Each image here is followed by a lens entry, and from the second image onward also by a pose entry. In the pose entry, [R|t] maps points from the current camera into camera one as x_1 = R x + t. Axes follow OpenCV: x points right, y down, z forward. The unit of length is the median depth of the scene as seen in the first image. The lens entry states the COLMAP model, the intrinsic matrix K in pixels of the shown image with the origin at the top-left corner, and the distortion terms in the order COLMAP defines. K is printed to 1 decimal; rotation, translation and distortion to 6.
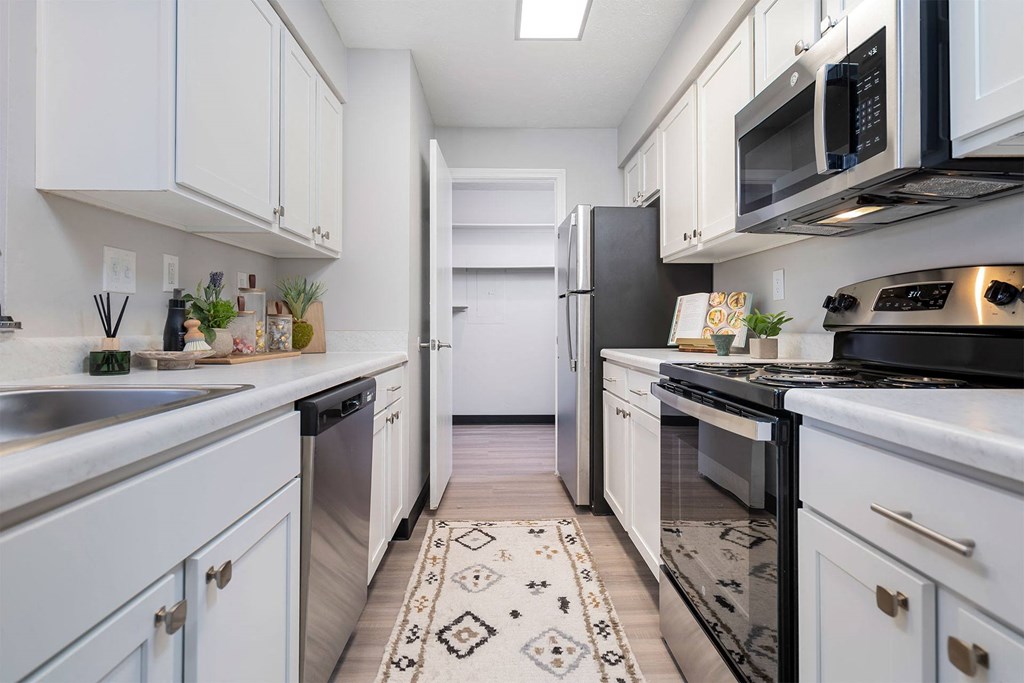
lens RADIAL K [[509.2, 0, 522.5], [0, 509.2, 319.4], [0, 0, 1]] dist [-0.005138, -0.000132]
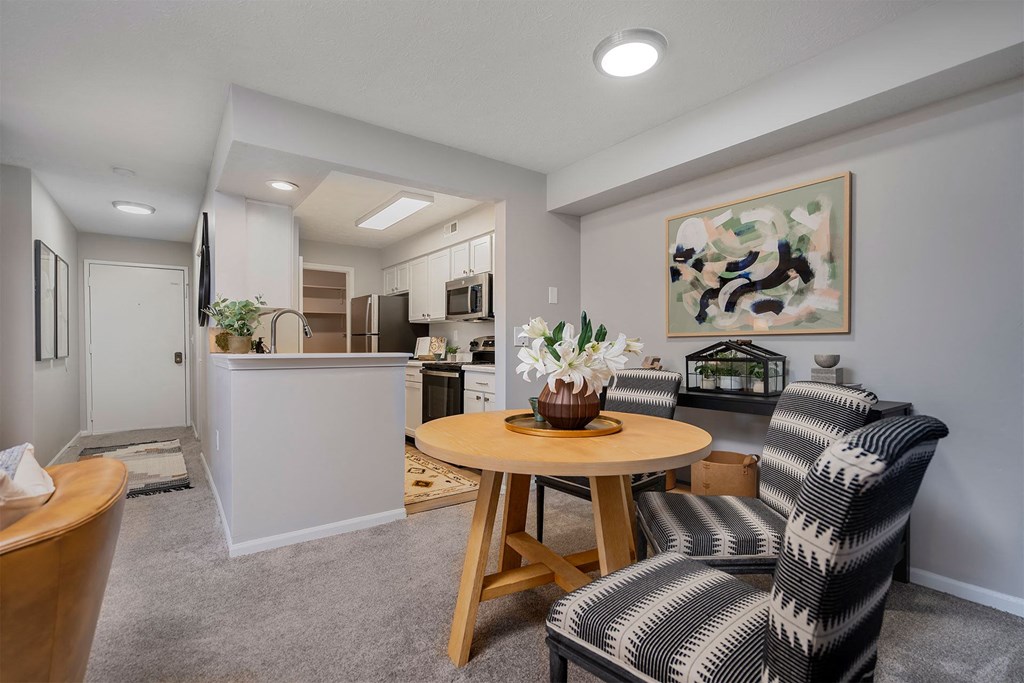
lens RADIAL K [[443.6, 0, 511.5], [0, 443.6, 347.1], [0, 0, 1]] dist [-0.000454, -0.000047]
pose [[0.810901, 0.003736, 0.585172, -0.758893], [-0.011561, 0.999887, 0.009637, -0.036136], [-0.585069, -0.014580, 0.810852, -1.301569]]
